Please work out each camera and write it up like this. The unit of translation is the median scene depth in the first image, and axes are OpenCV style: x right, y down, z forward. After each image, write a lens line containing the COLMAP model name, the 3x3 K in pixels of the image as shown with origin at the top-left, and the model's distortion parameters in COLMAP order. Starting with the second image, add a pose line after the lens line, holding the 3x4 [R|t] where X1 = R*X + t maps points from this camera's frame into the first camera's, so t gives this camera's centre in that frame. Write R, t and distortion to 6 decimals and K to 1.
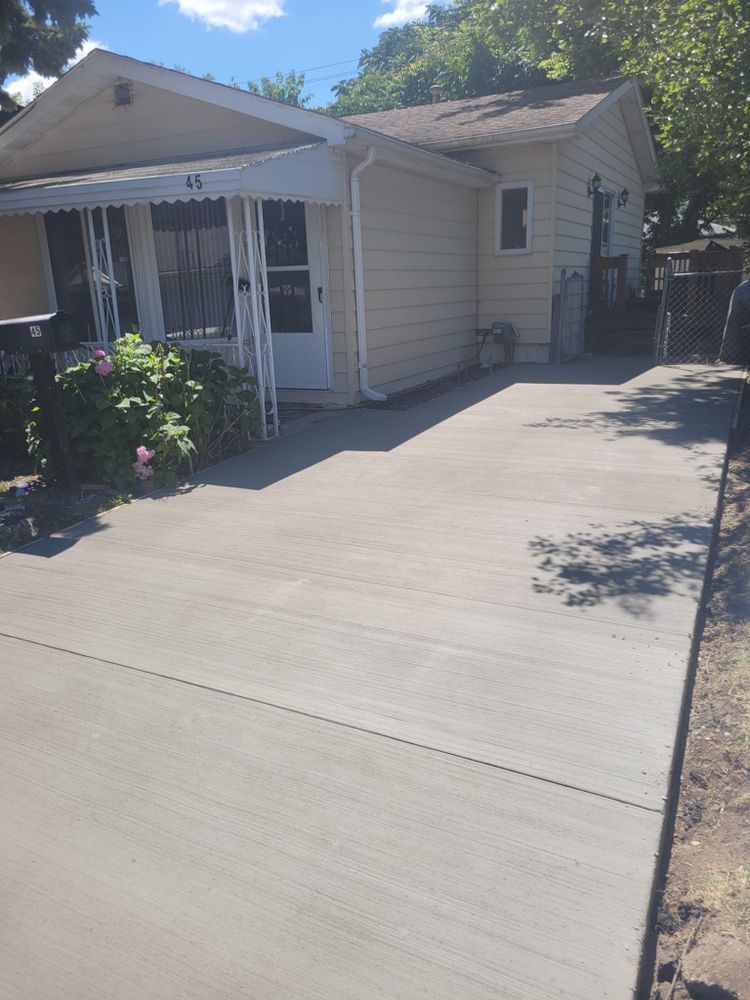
lens RADIAL K [[747.1, 0, 375.0], [0, 747.1, 500.0], [0, 0, 1]] dist [0.055431, -0.039309]
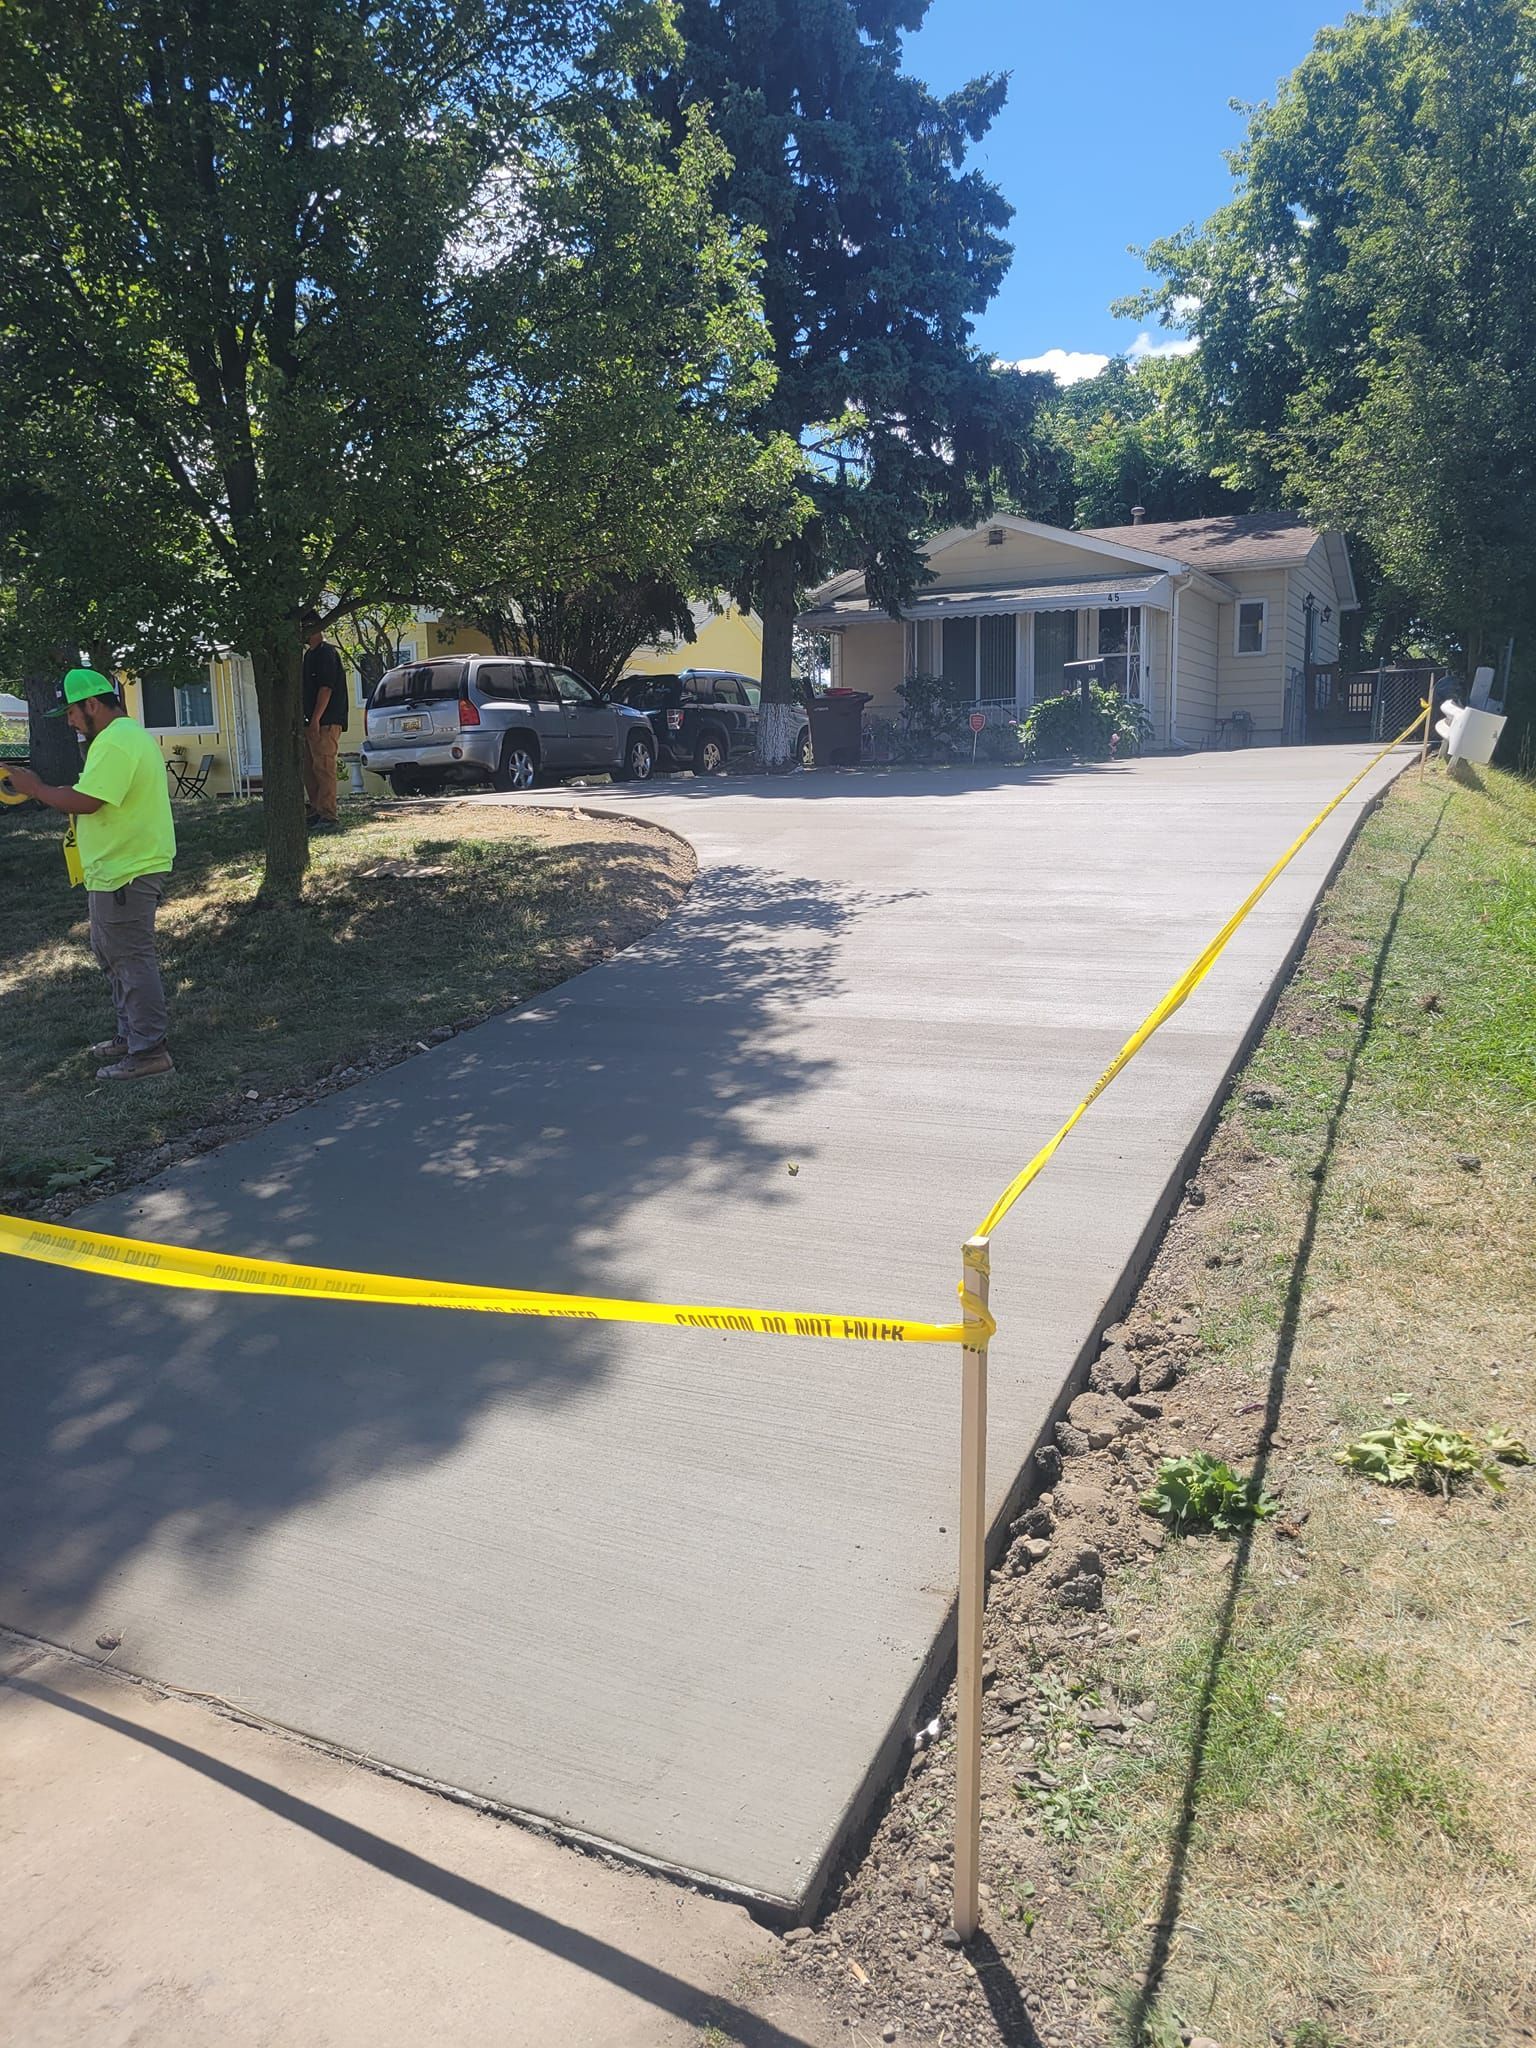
lens RADIAL K [[1530.0, 0, 768.0], [0, 1530.0, 1024.0], [0, 0, 1]] dist [0.055431, -0.039309]
pose [[0.999642, 0.015966, 0.021488, -0.597996], [-0.013232, 0.992459, -0.121861, 0.537707], [-0.023272, 0.121533, 0.992315, -1.282238]]
